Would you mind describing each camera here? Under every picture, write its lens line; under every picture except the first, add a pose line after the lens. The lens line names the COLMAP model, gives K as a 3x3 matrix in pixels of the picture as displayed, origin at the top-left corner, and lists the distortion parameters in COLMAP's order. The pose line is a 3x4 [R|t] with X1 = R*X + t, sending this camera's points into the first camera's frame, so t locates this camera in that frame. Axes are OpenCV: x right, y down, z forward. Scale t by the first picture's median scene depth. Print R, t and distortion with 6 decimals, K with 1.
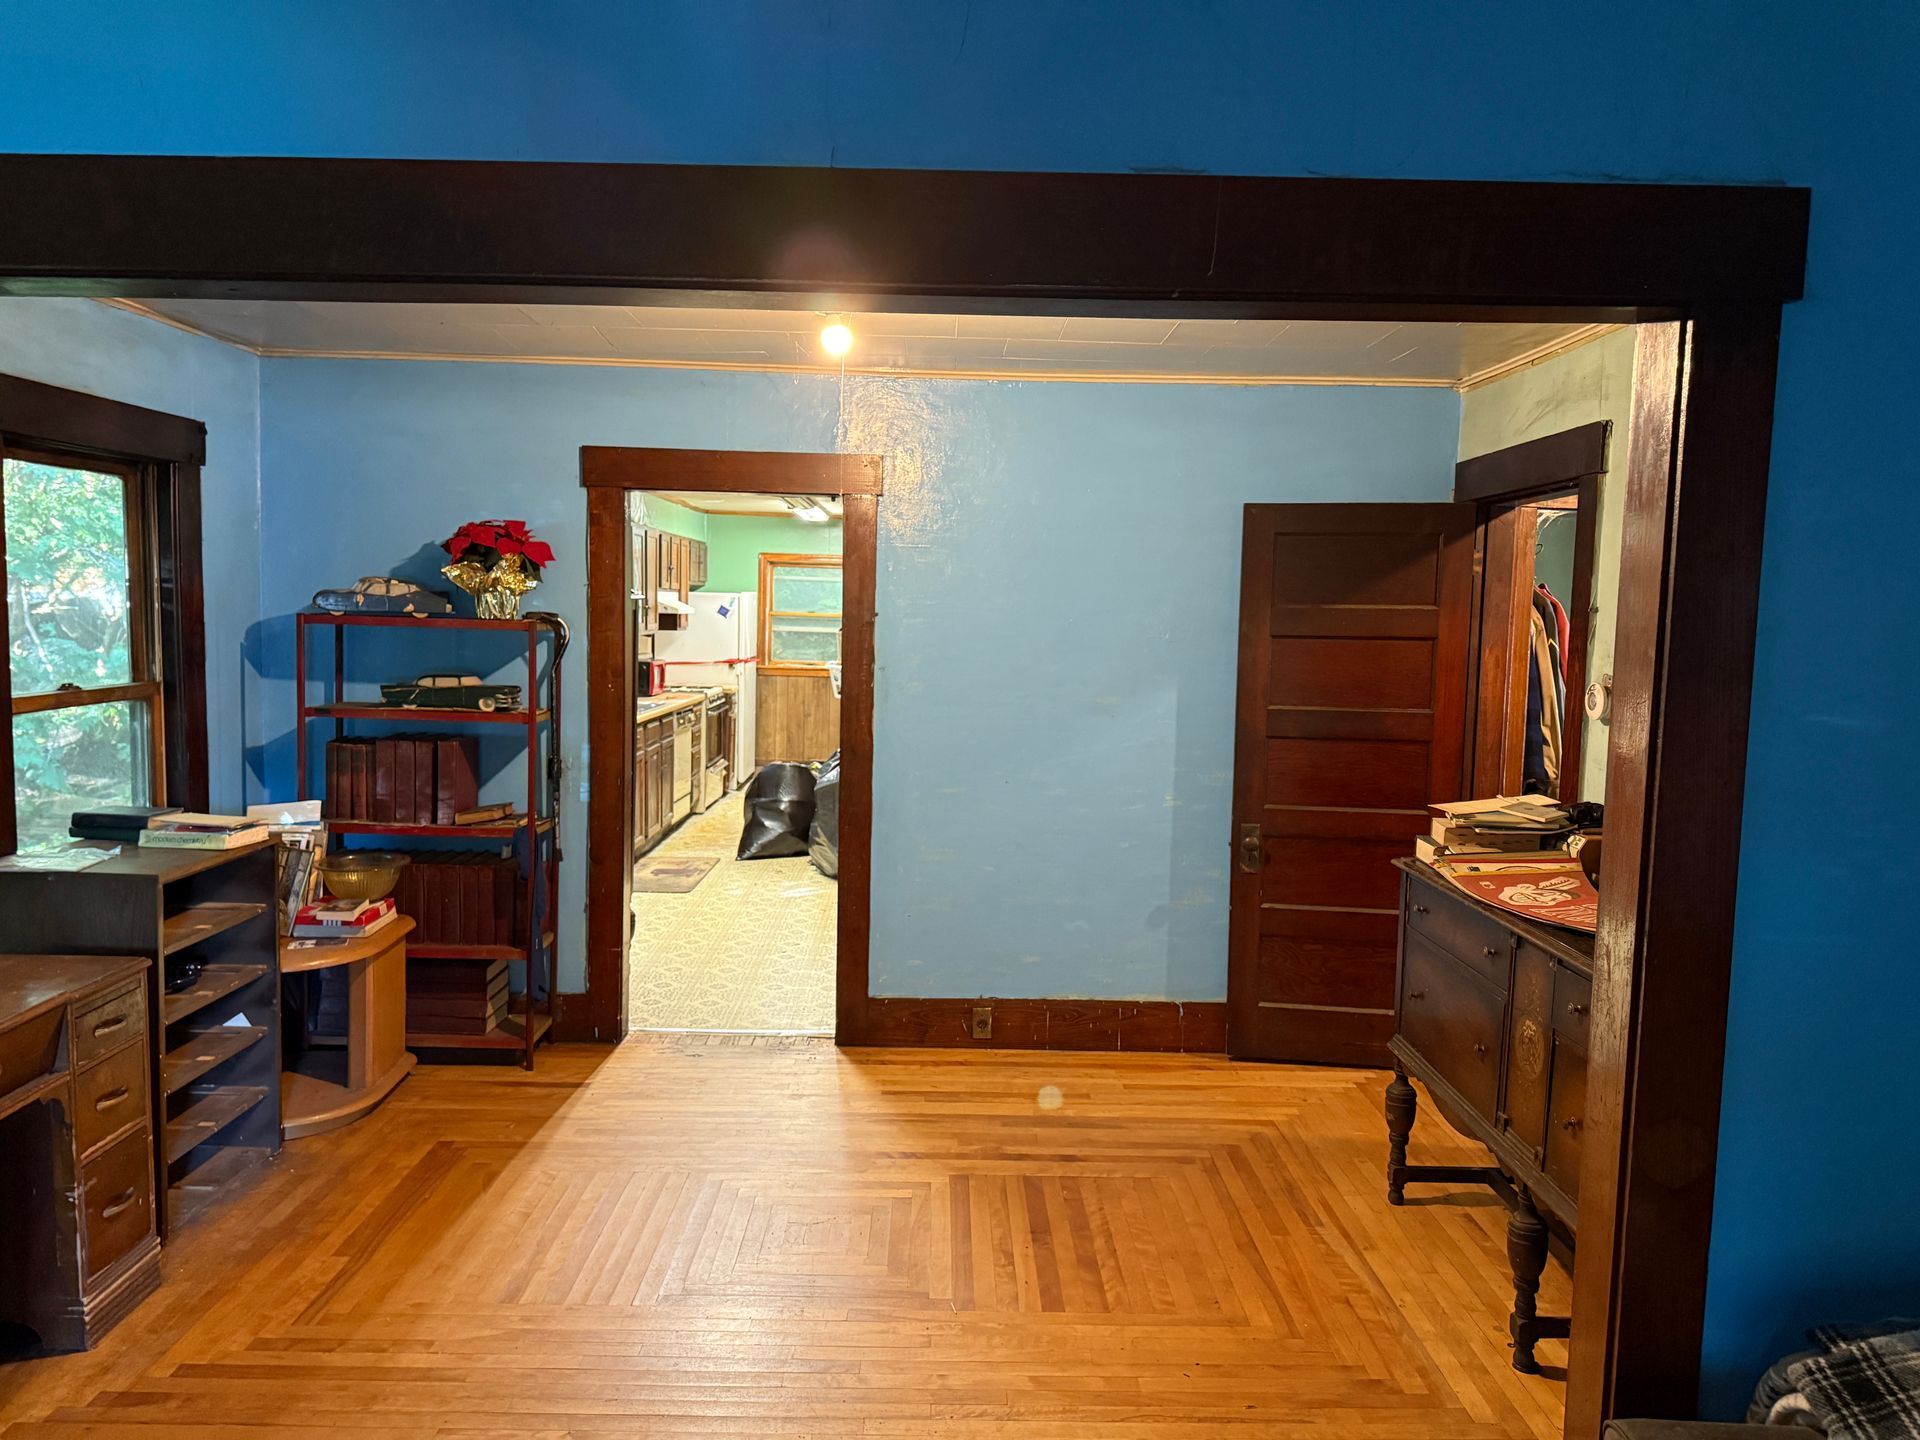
lens RADIAL K [[1358.2, 0, 960.0], [0, 1358.2, 720.0], [0, 0, 1]] dist [0.055172, -0.075814]
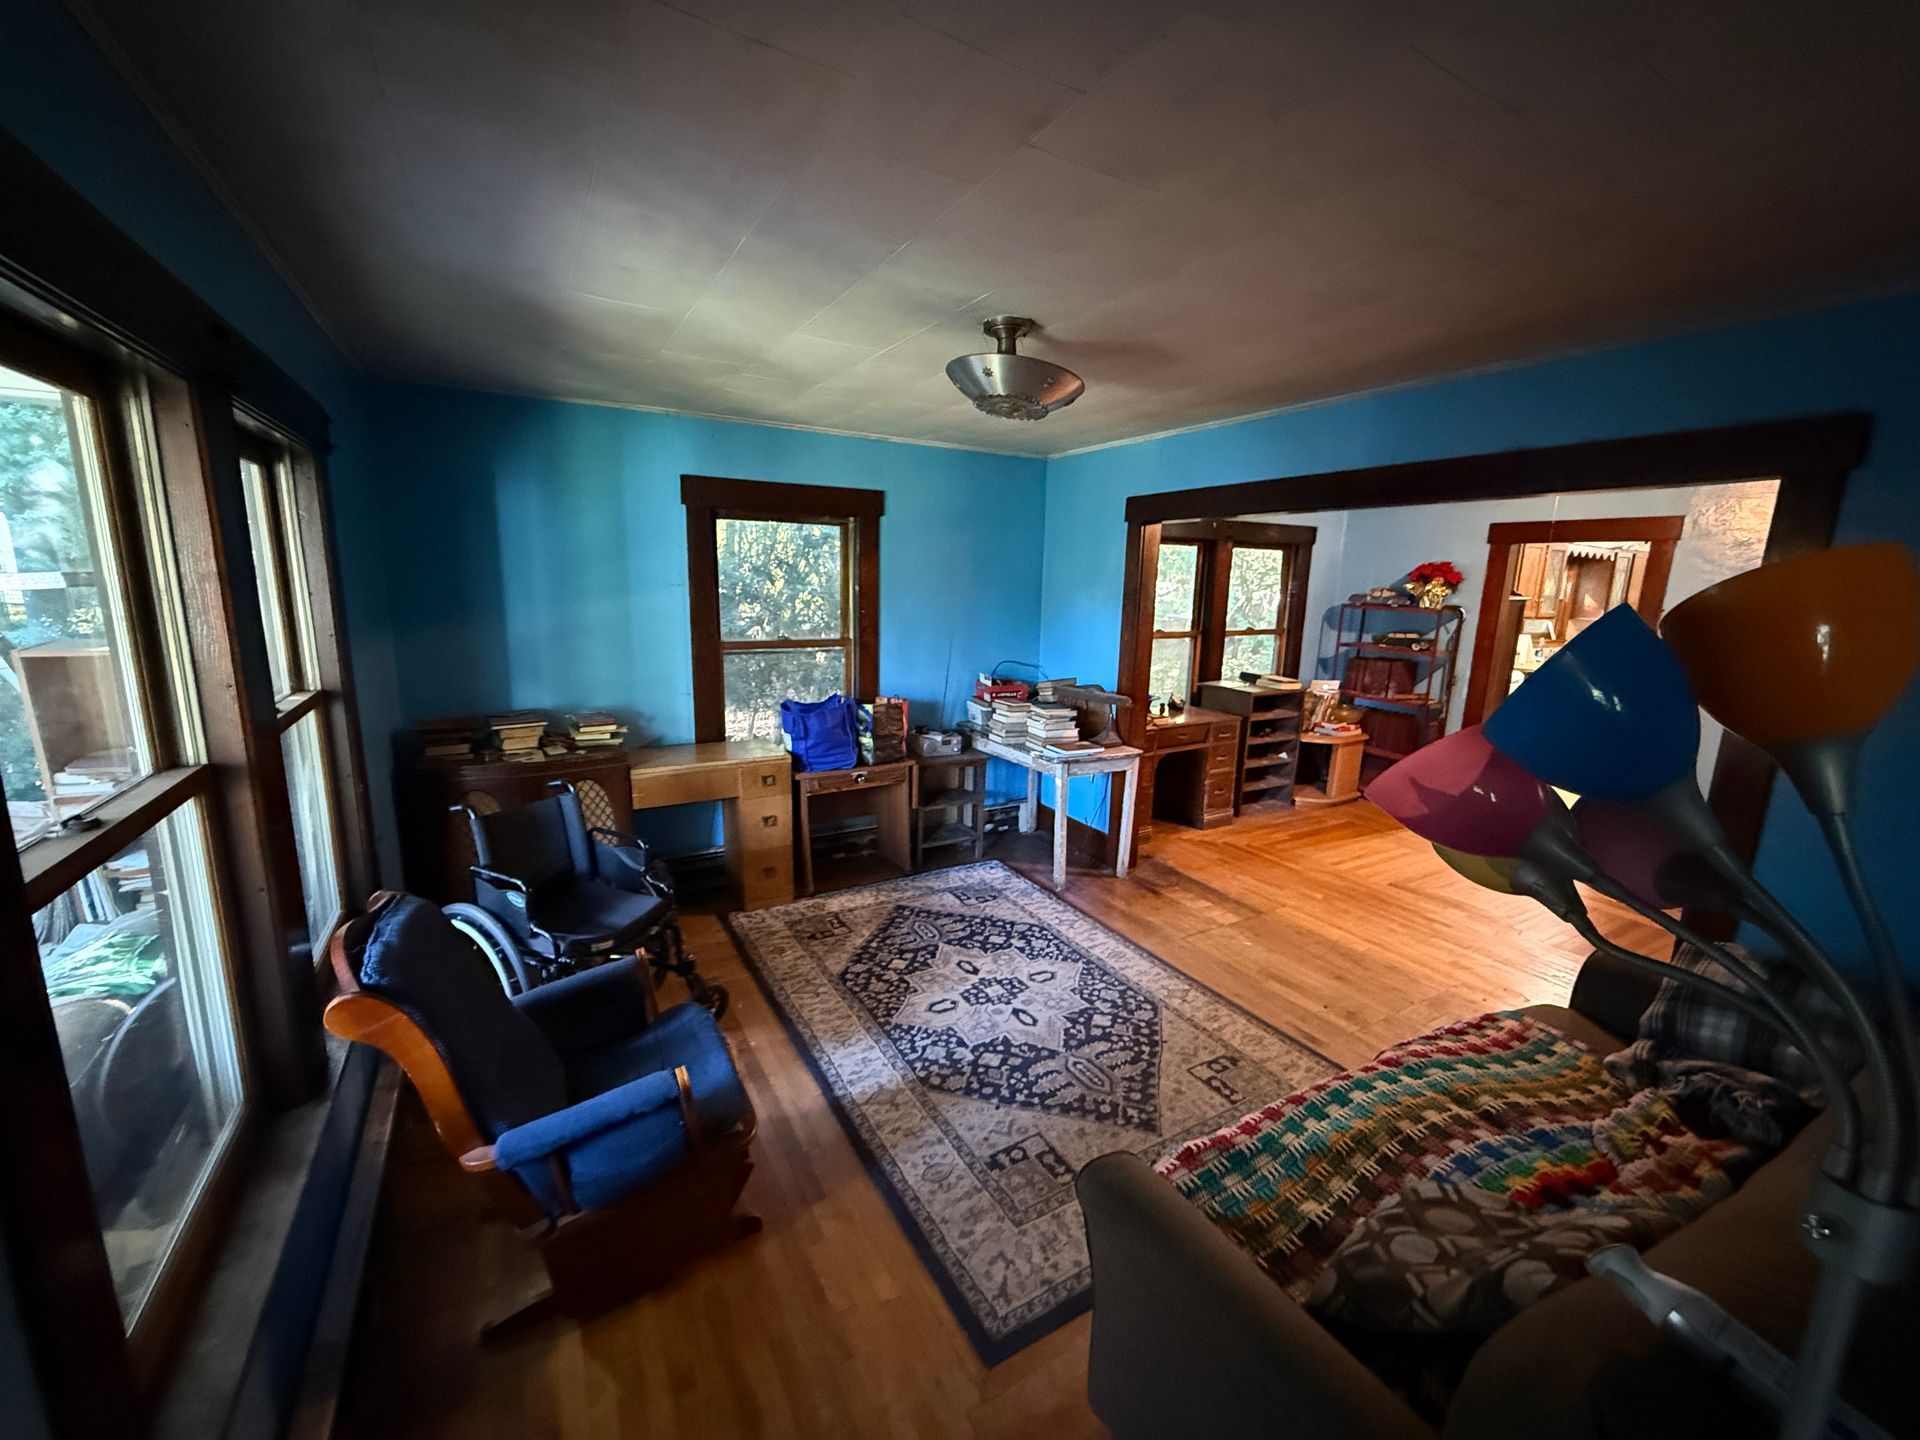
lens RADIAL K [[770.8, 0, 958.8], [0, 770.8, 725.1], [0, 0, 1]] dist [-0.000833, 0.000058]
pose [[0.489628, 0.159318, -0.857253, 0.386896], [-0.086692, 0.987189, 0.133951, 0.010883], [0.867611, 0.008731, 0.497166, -0.267665]]
